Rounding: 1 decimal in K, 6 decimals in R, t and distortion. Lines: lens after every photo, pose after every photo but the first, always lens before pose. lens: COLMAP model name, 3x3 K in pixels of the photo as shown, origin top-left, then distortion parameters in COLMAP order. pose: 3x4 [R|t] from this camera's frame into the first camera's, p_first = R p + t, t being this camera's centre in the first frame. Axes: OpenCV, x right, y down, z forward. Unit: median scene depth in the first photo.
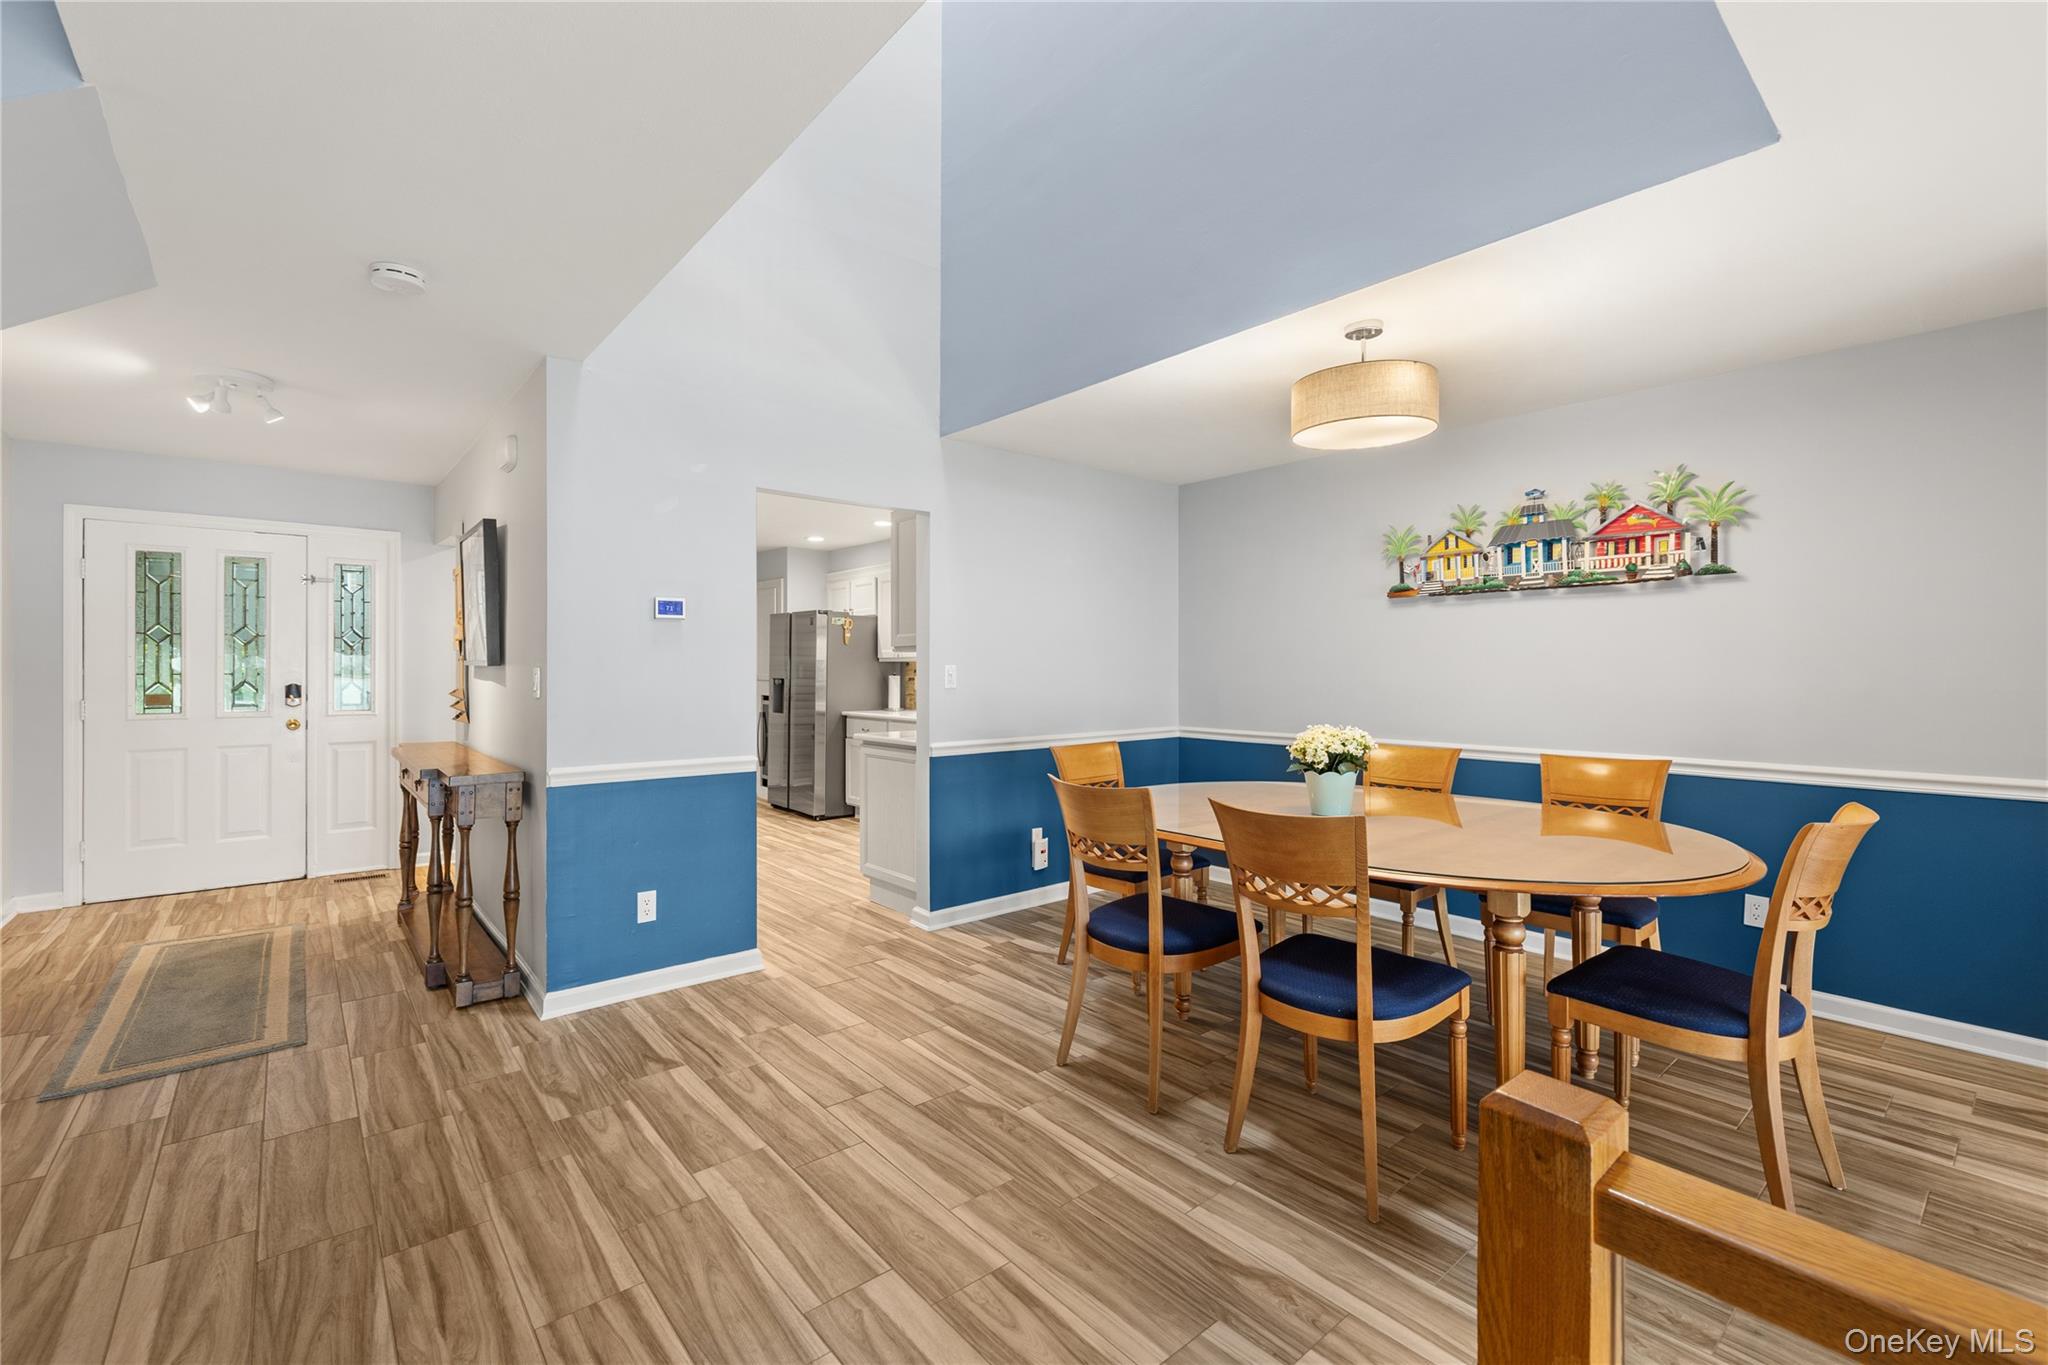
lens RADIAL K [[863.8, 0, 1010.2], [0, 863.8, 669.4], [0, 0, 1]] dist [-0.000189, -0.000468]
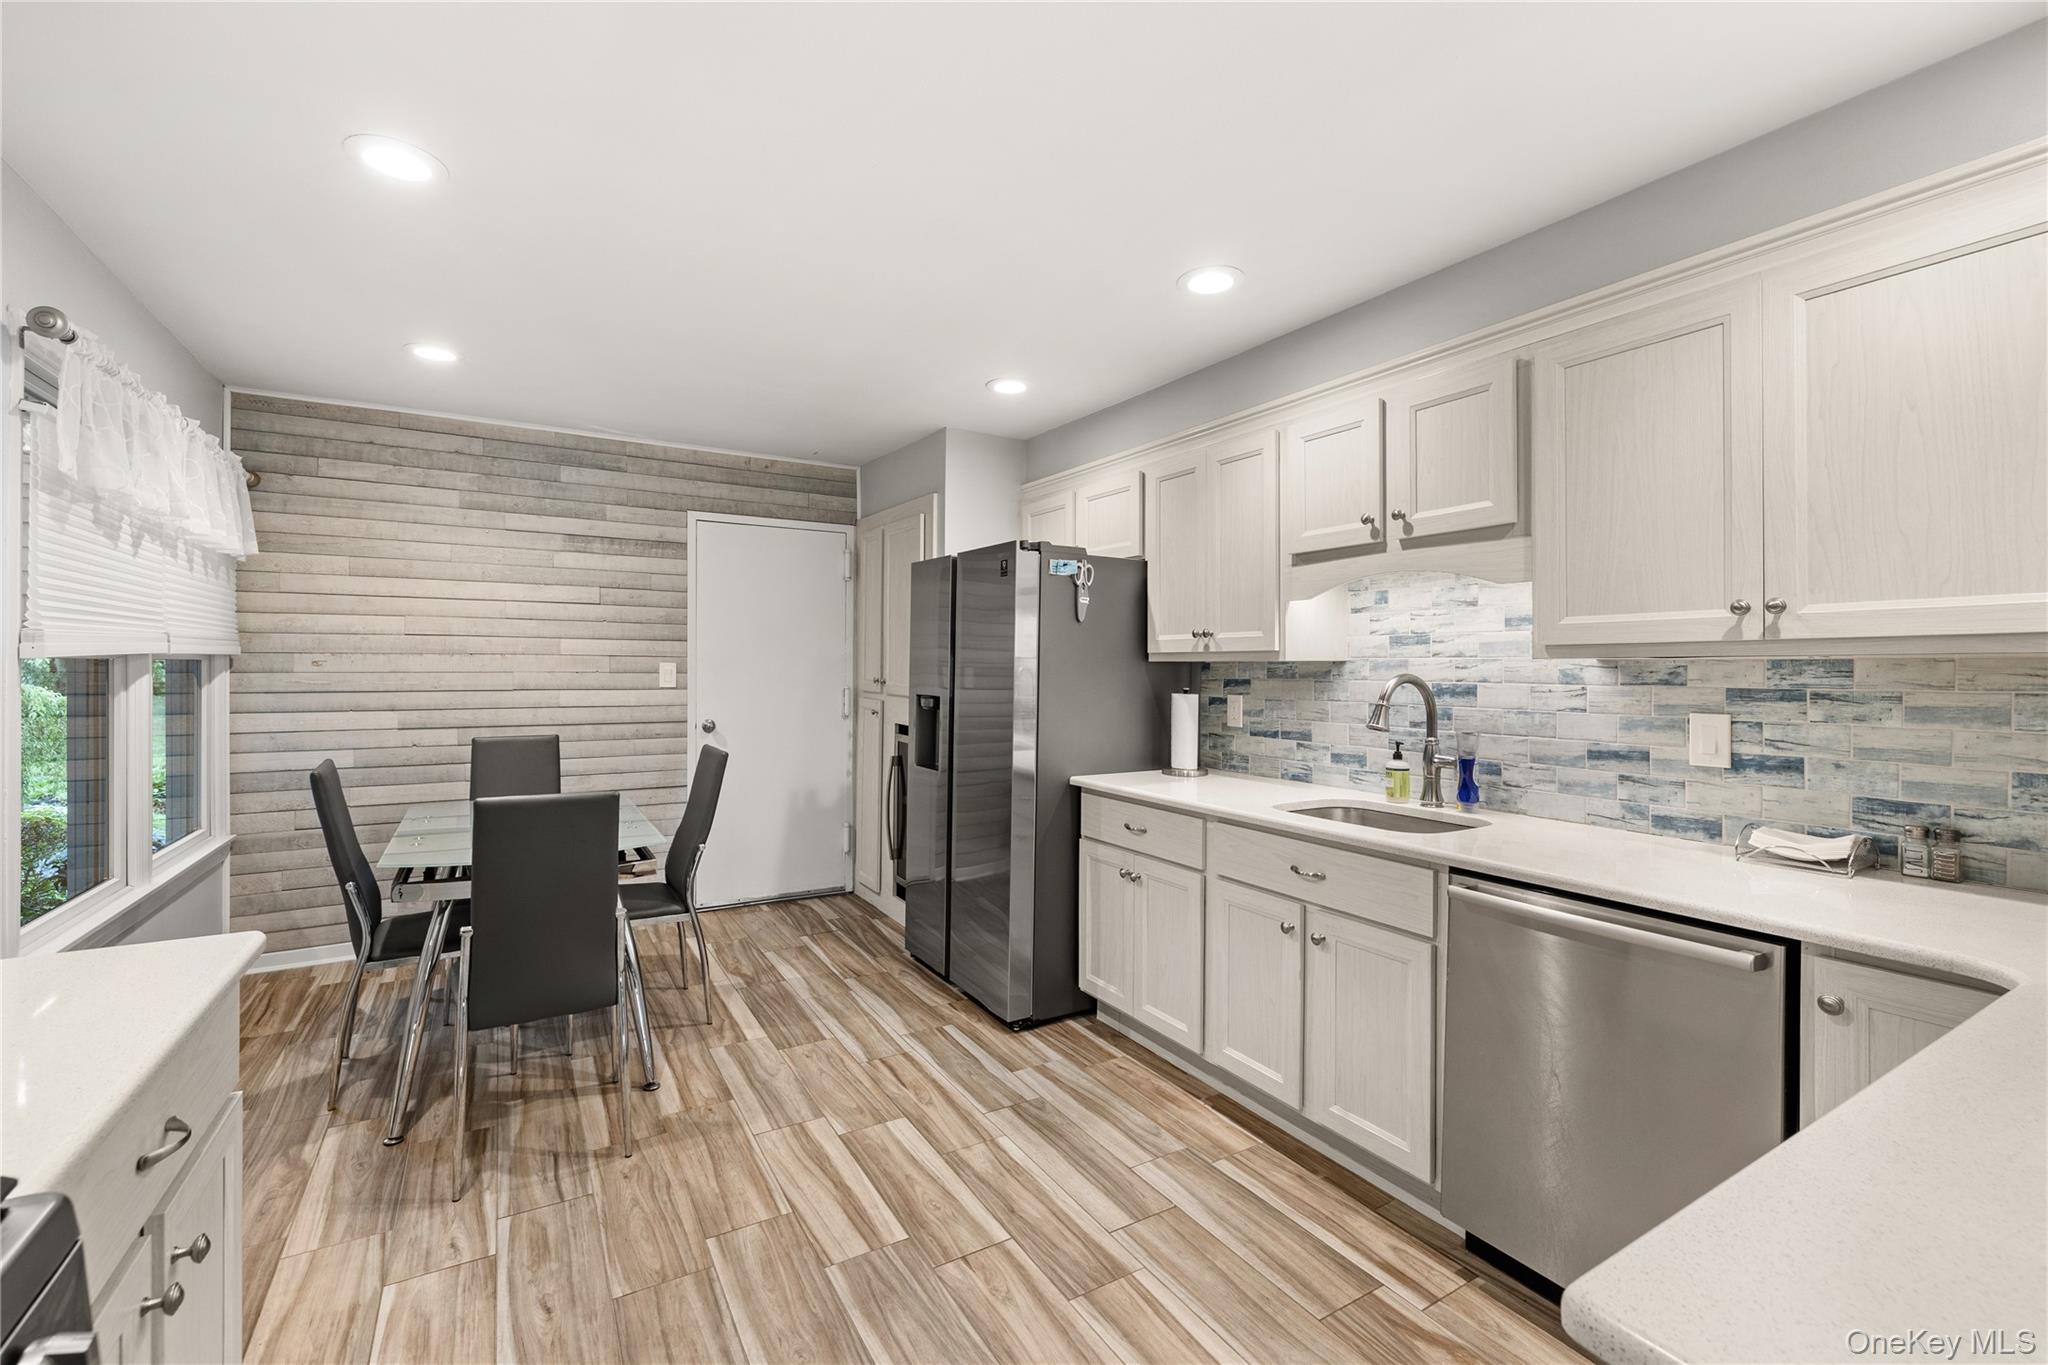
lens RADIAL K [[866.9, 0, 1013.4], [0, 866.9, 661.9], [0, 0, 1]] dist [0.000951, -0.000019]
pose [[0.987388, 0.002937, -0.158294, -0.277746], [-0.003366, 0.999991, -0.002443, -0.013988], [0.158285, 0.002946, 0.987389, 1.020298]]
